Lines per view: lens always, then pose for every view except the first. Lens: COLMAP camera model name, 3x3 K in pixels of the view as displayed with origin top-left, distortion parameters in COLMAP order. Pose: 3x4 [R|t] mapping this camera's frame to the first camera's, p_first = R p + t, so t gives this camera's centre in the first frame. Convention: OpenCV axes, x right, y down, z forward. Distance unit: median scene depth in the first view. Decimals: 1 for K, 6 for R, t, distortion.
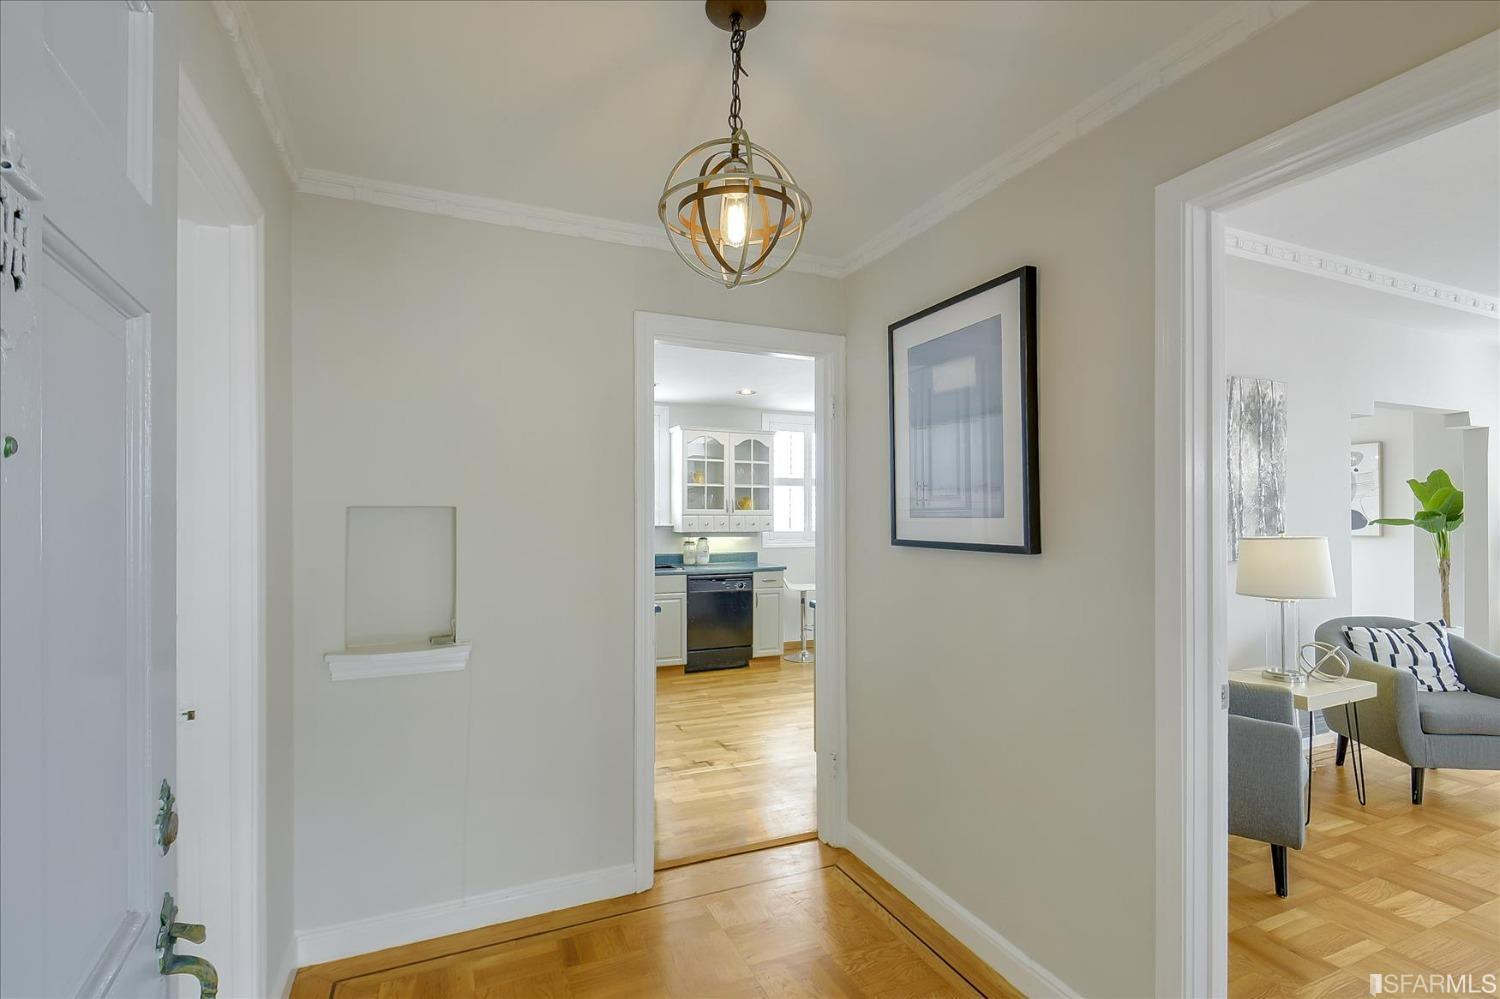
lens RADIAL K [[673.1, 0, 738.9], [0, 673.1, 510.4], [0, 0, 1]] dist [0.014719, -0.011191]
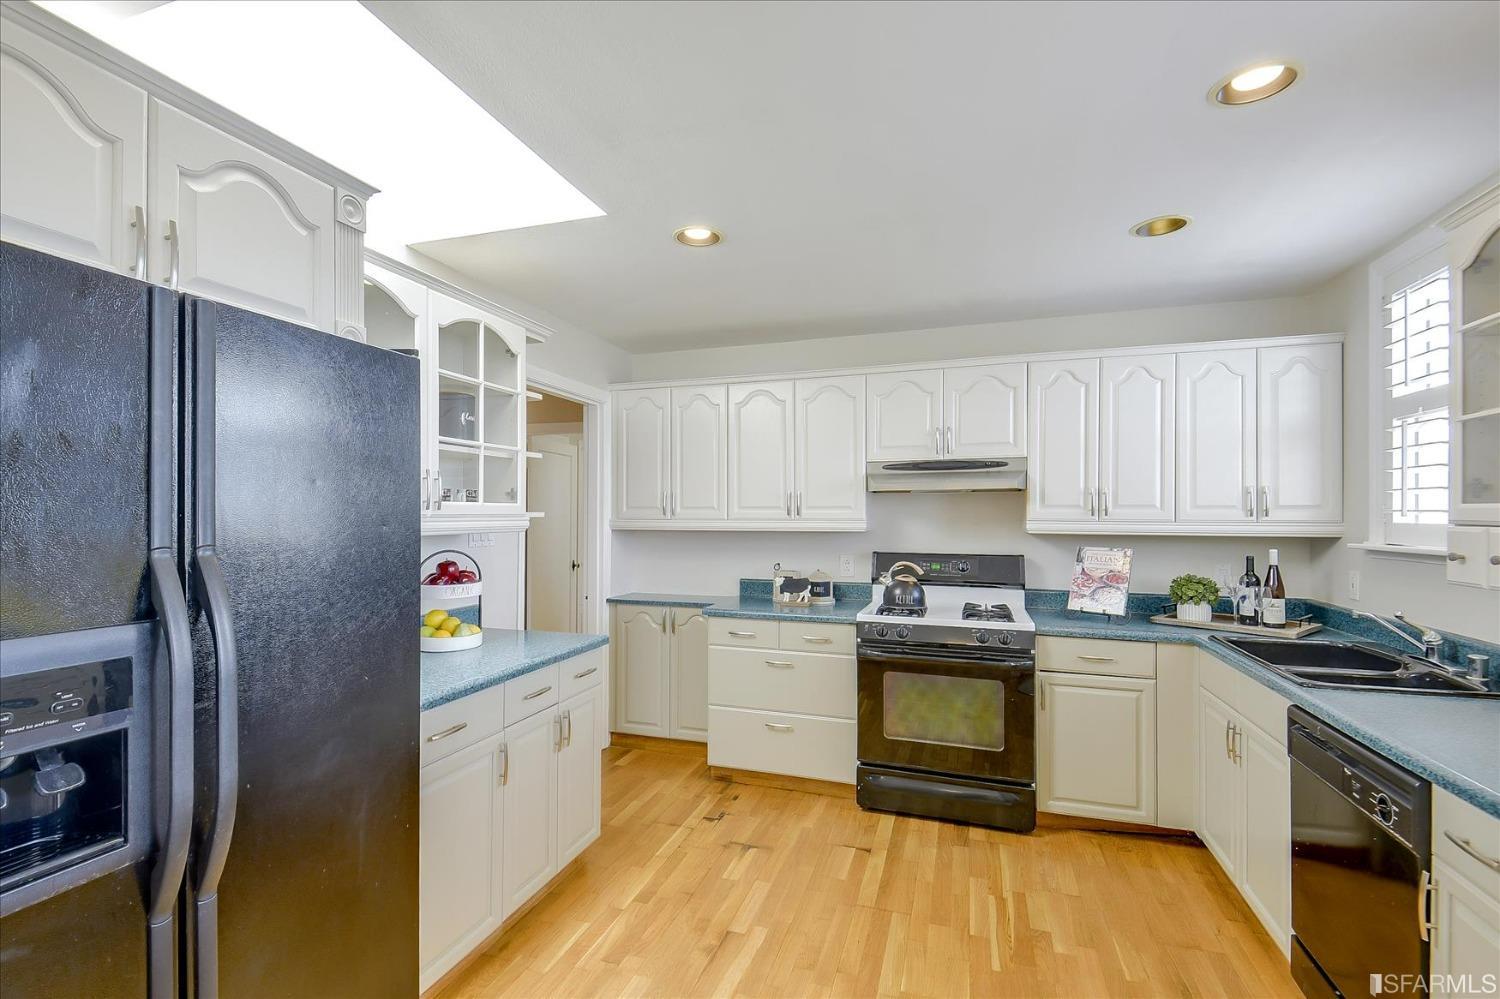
lens RADIAL K [[673.1, 0, 738.4], [0, 673.1, 496.5], [0, 0, 1]] dist [0.014719, -0.011191]
pose [[-0.664376, -0.019149, -0.747153, 0.335047], [0.002627, 0.999606, -0.027955, 0.002642], [0.747394, -0.020535, -0.664063, 0.952062]]
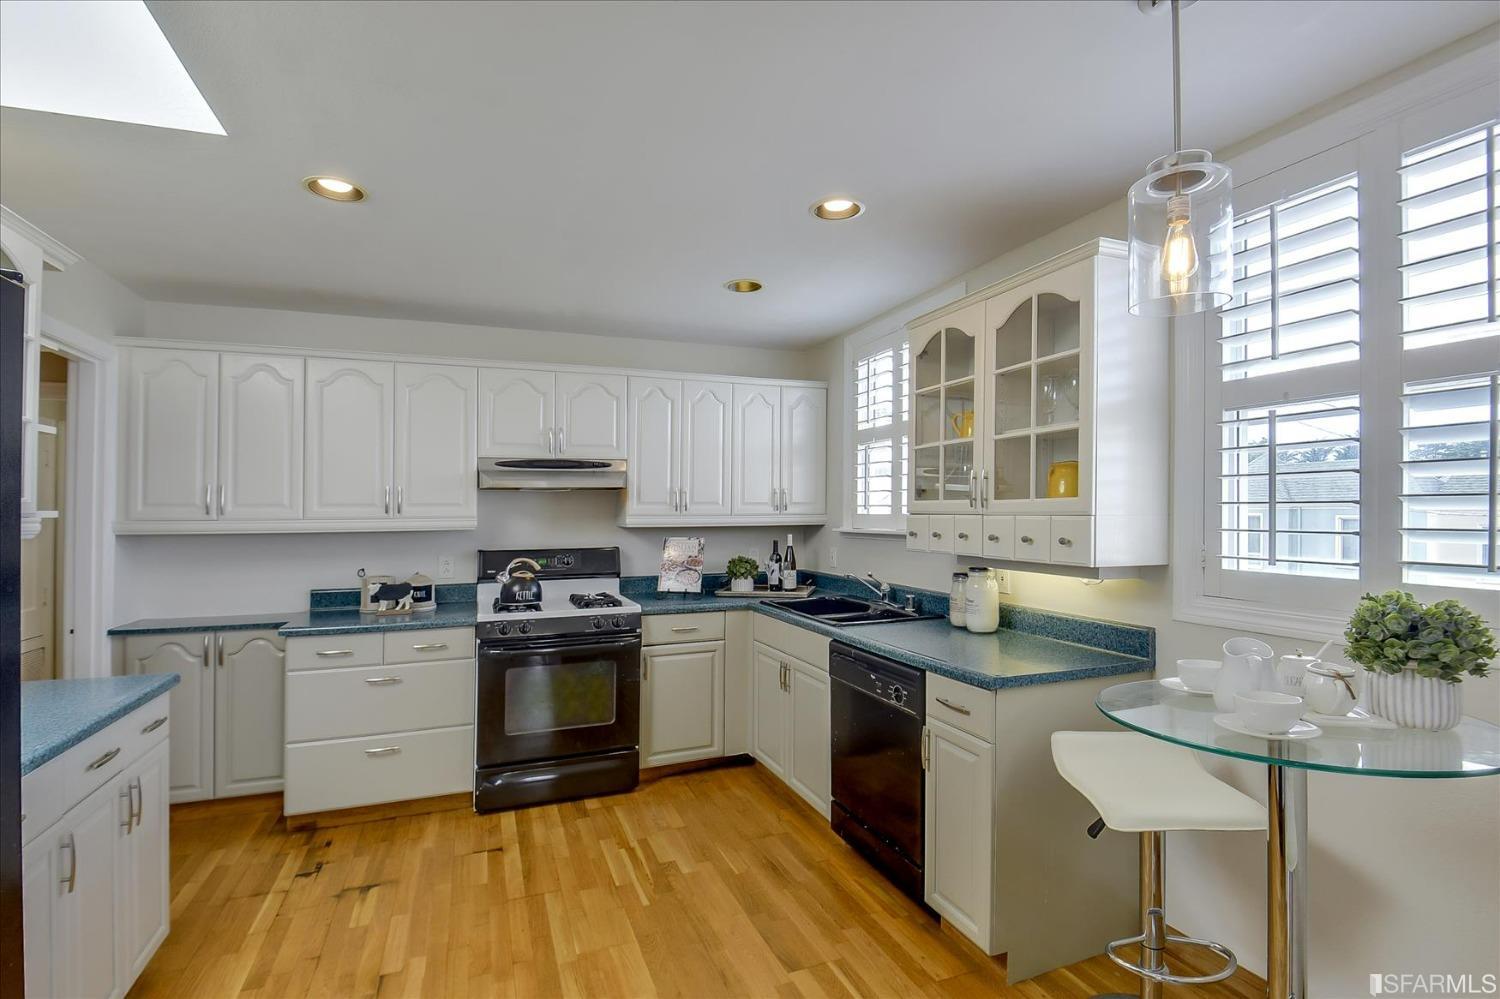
lens RADIAL K [[673.1, 0, 743.3], [0, 673.1, 495.4], [0, 0, 1]] dist [0.014719, -0.011191]
pose [[-0.046593, -0.020654, -0.998700, 0.384989], [0.012010, 0.999702, -0.021235, 0.003146], [0.998842, -0.012983, -0.046331, 0.894772]]
